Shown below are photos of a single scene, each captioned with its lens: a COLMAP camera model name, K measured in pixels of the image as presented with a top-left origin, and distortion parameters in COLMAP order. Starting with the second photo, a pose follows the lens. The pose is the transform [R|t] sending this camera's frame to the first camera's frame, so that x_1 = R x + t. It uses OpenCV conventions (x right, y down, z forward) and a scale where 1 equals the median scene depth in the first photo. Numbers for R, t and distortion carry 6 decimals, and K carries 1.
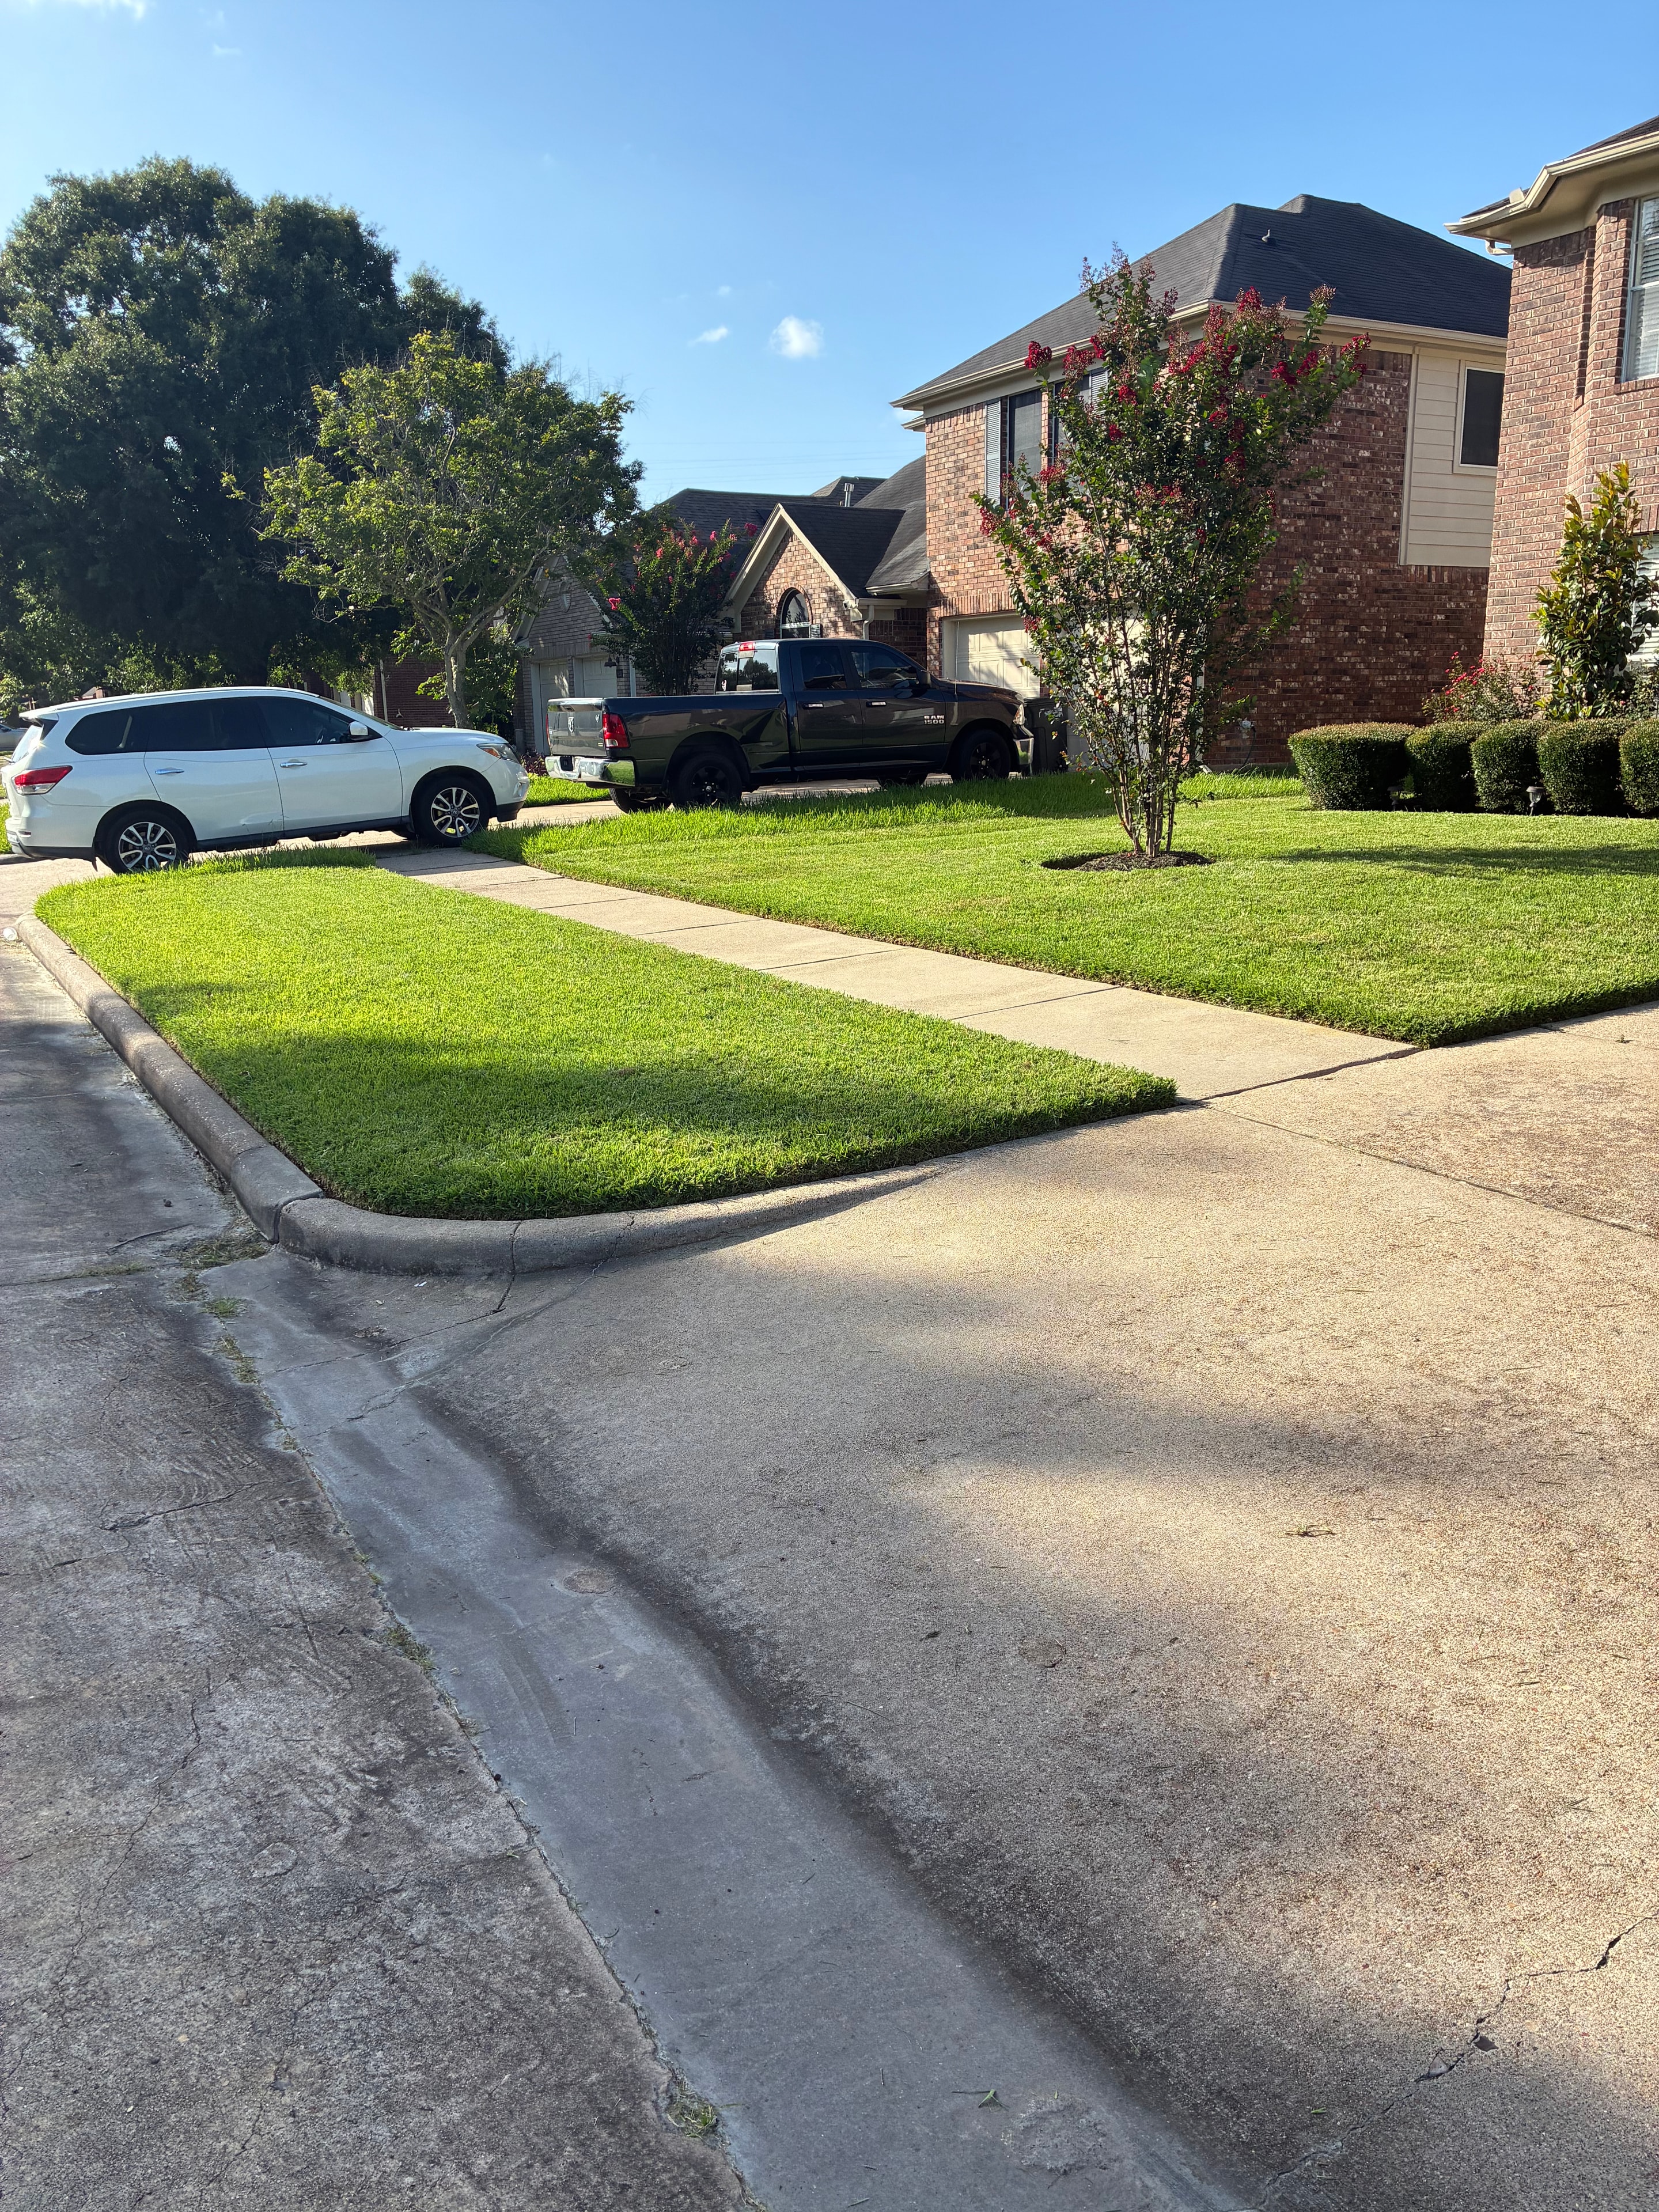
lens RADIAL K [[1671.8, 0, 849.0], [0, 1671.8, 1116.9], [0, 0, 1]] dist [0.041272, -0.057994]
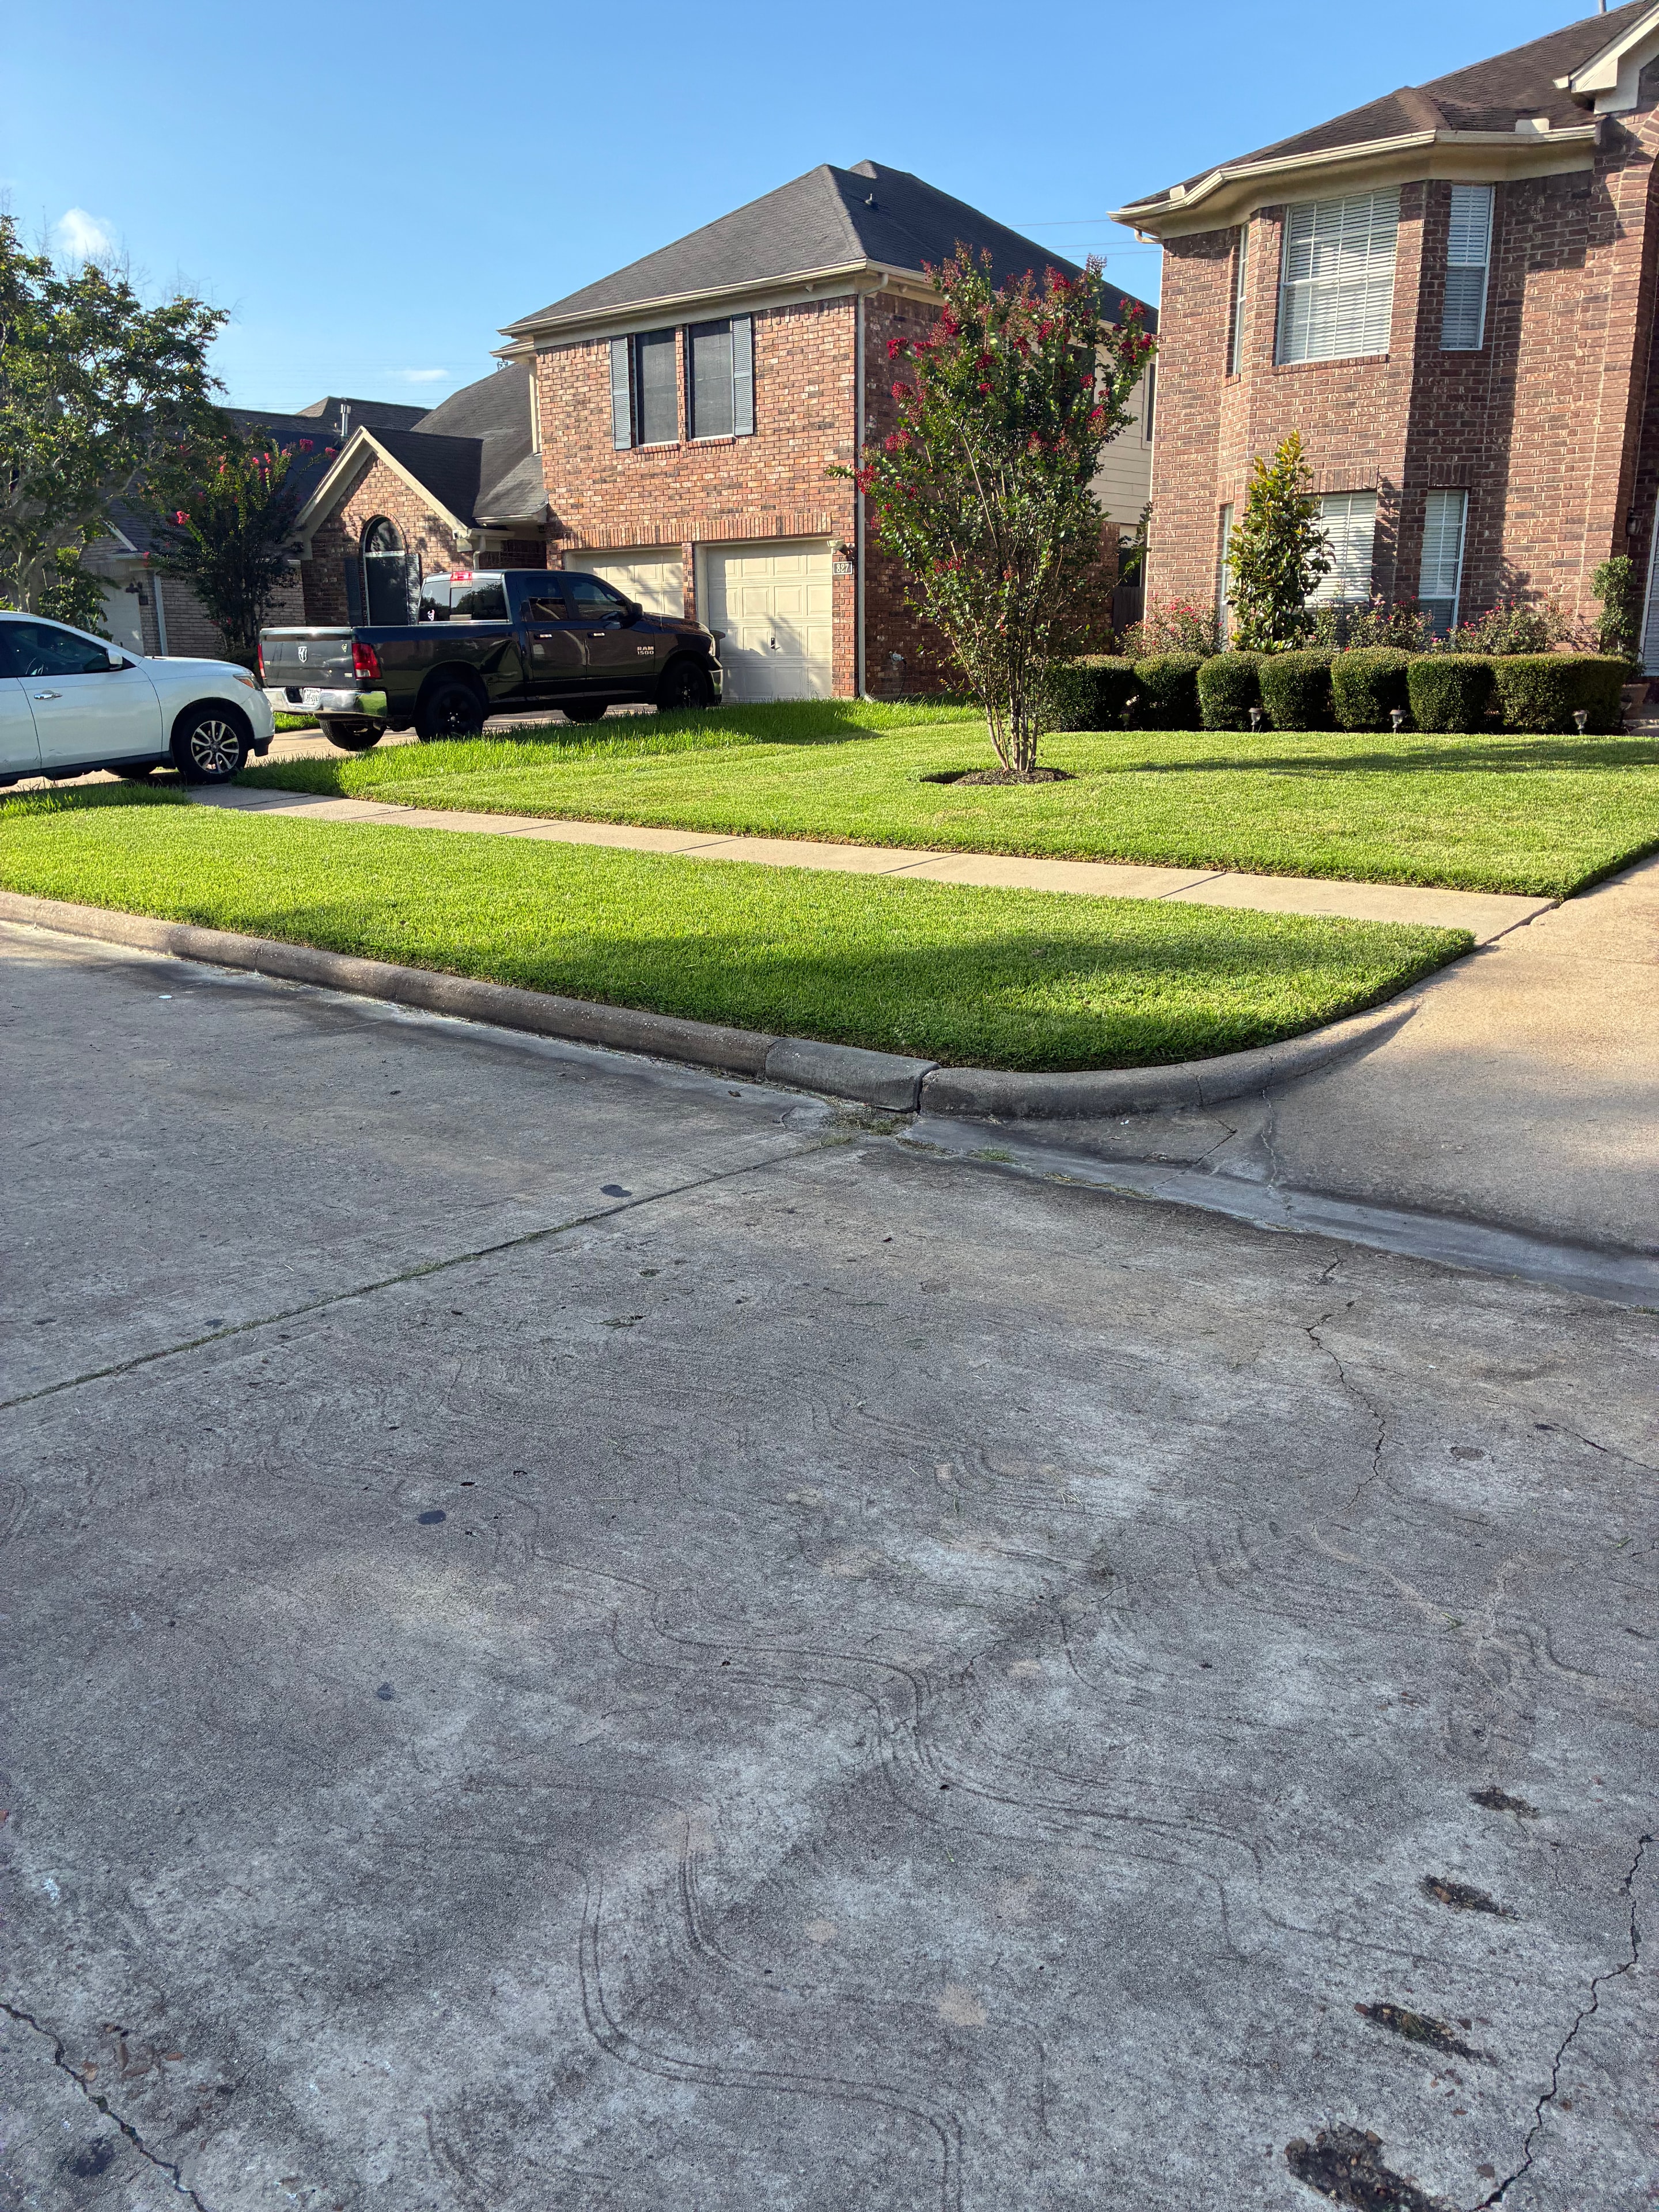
lens RADIAL K [[1671.8, 0, 810.5], [0, 1671.8, 1107.7], [0, 0, 1]] dist [0.041272, -0.057994]
pose [[0.937725, -0.089067, 0.335765, -0.310521], [0.078865, 0.995917, 0.043928, 0.007331], [-0.338307, -0.014712, 0.940921, -0.012358]]
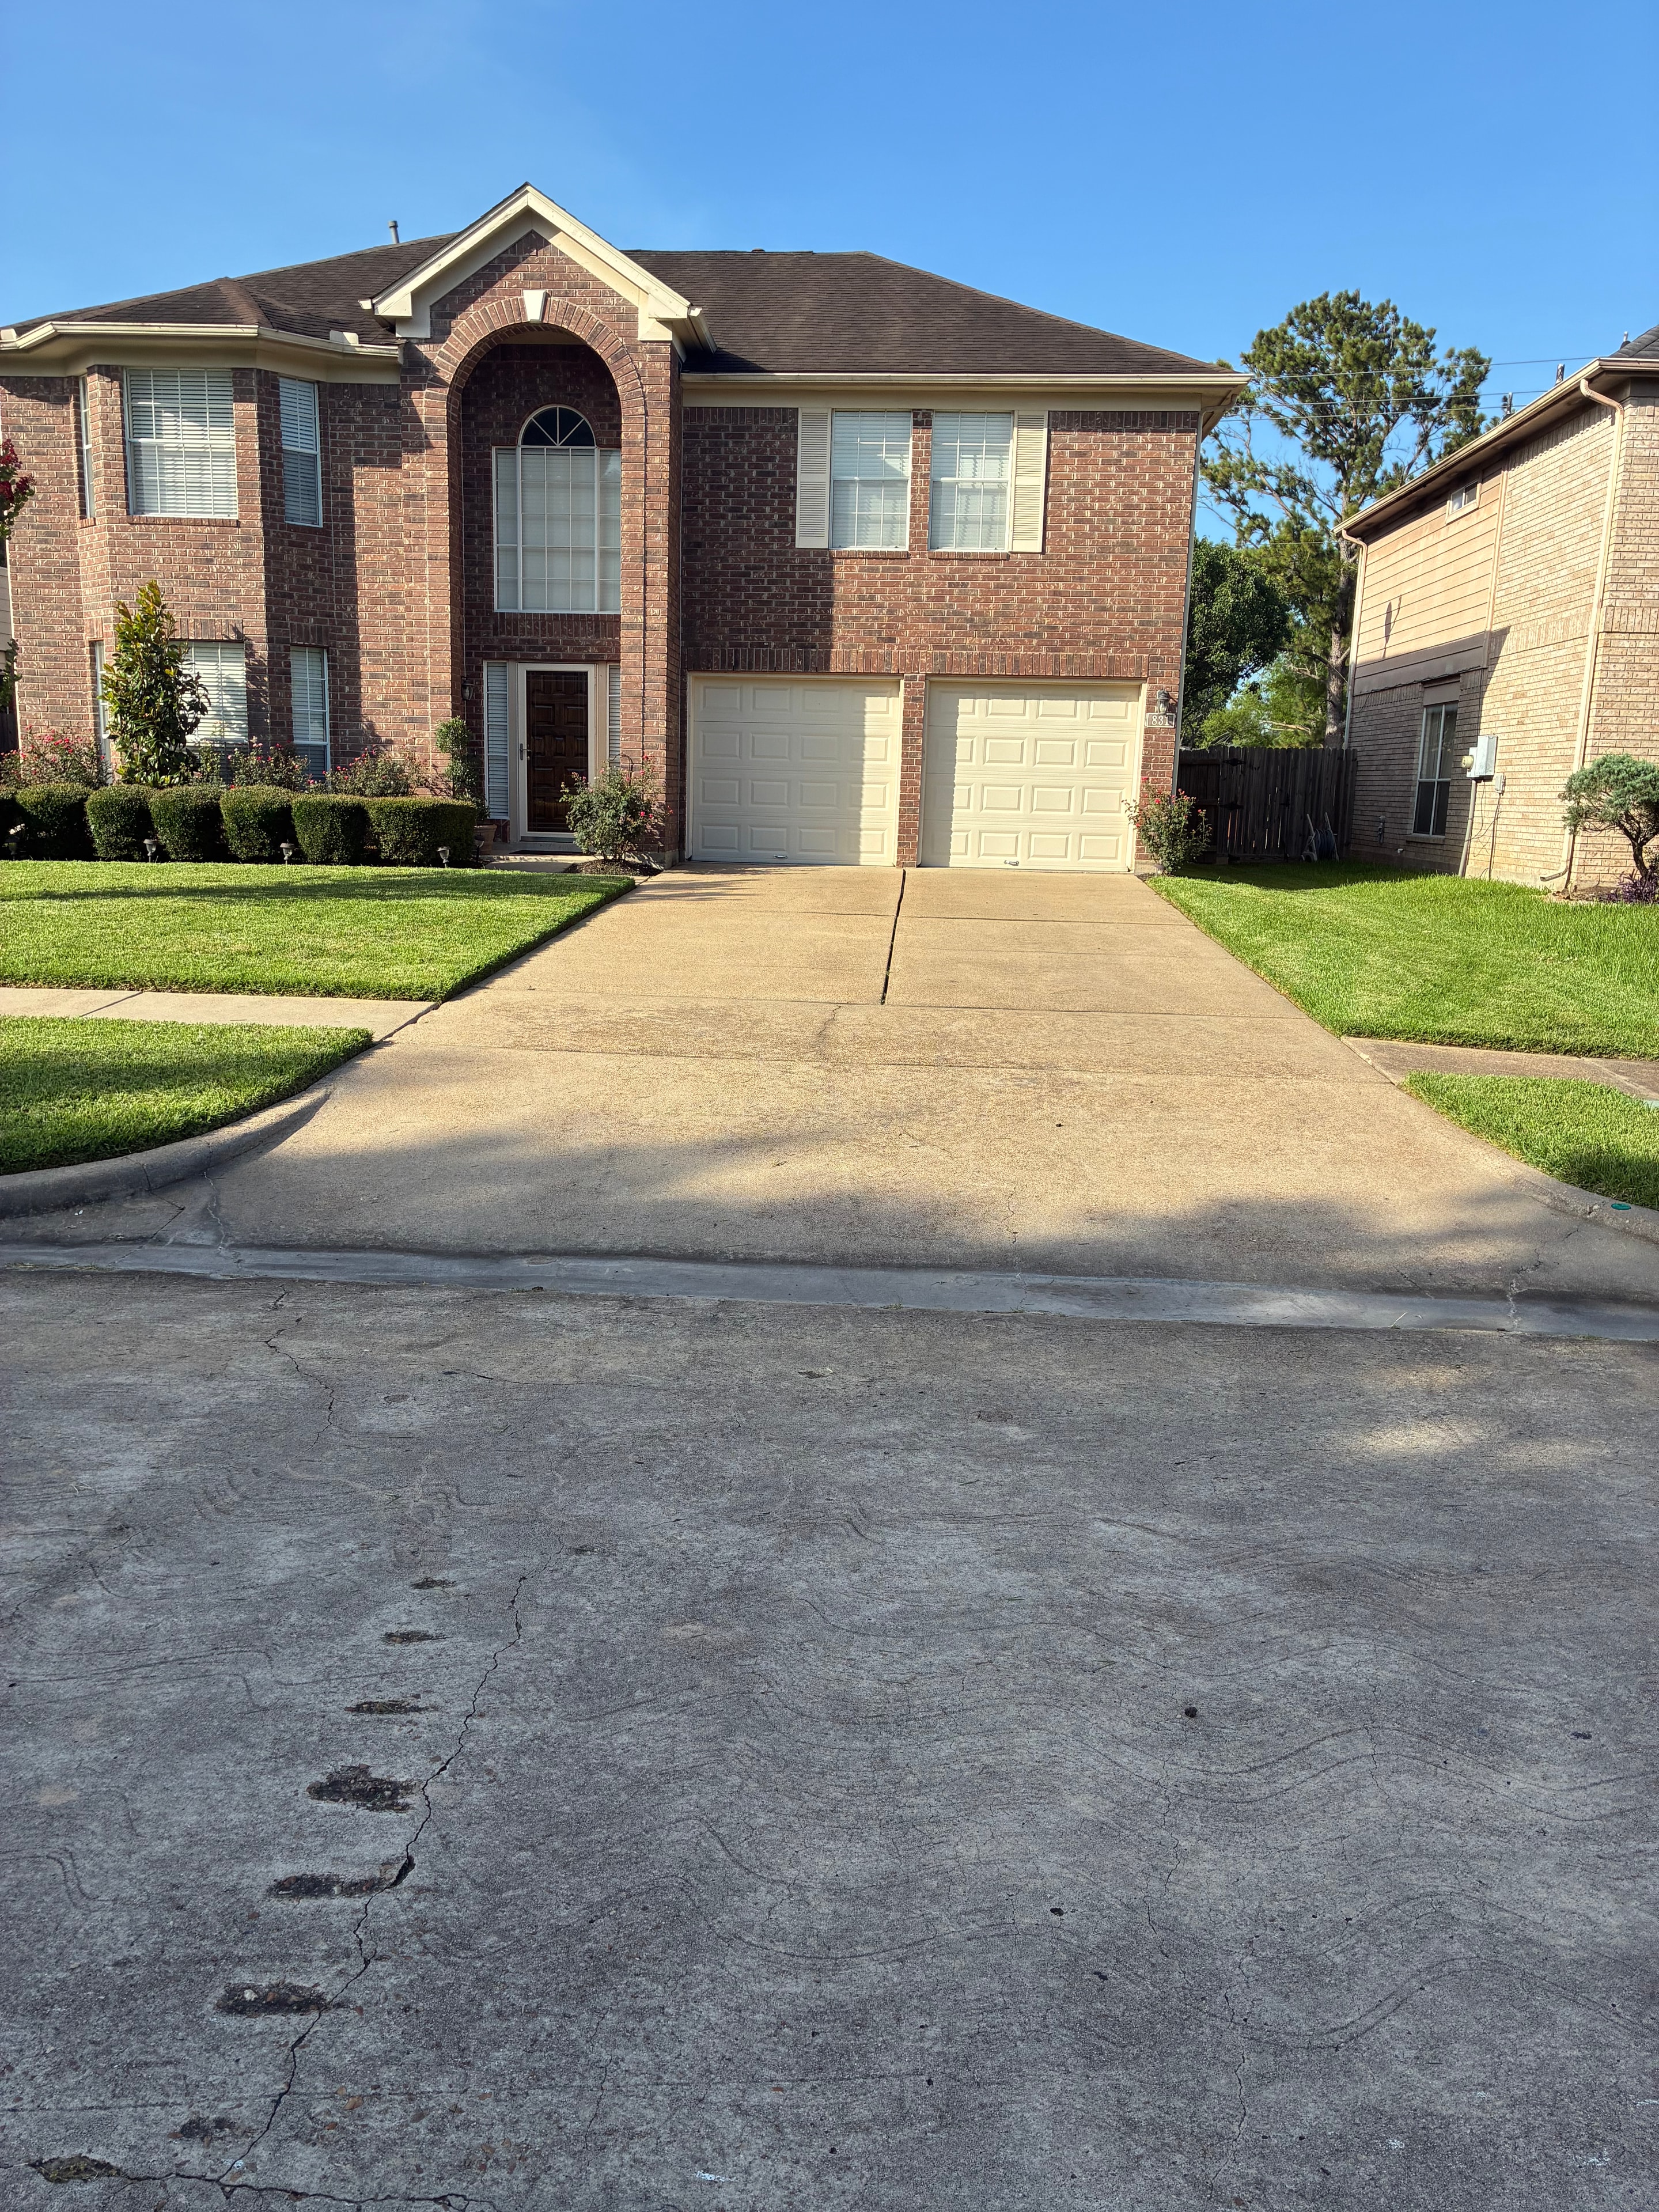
lens RADIAL K [[1671.8, 0, 830.2], [0, 1671.8, 1126.1], [0, 0, 1]] dist [0.041272, -0.057994]
pose [[0.549118, -0.137296, 0.824390, -0.358770], [0.161184, 0.985293, 0.056730, 0.019523], [-0.820055, 0.101727, 0.563171, -0.073887]]
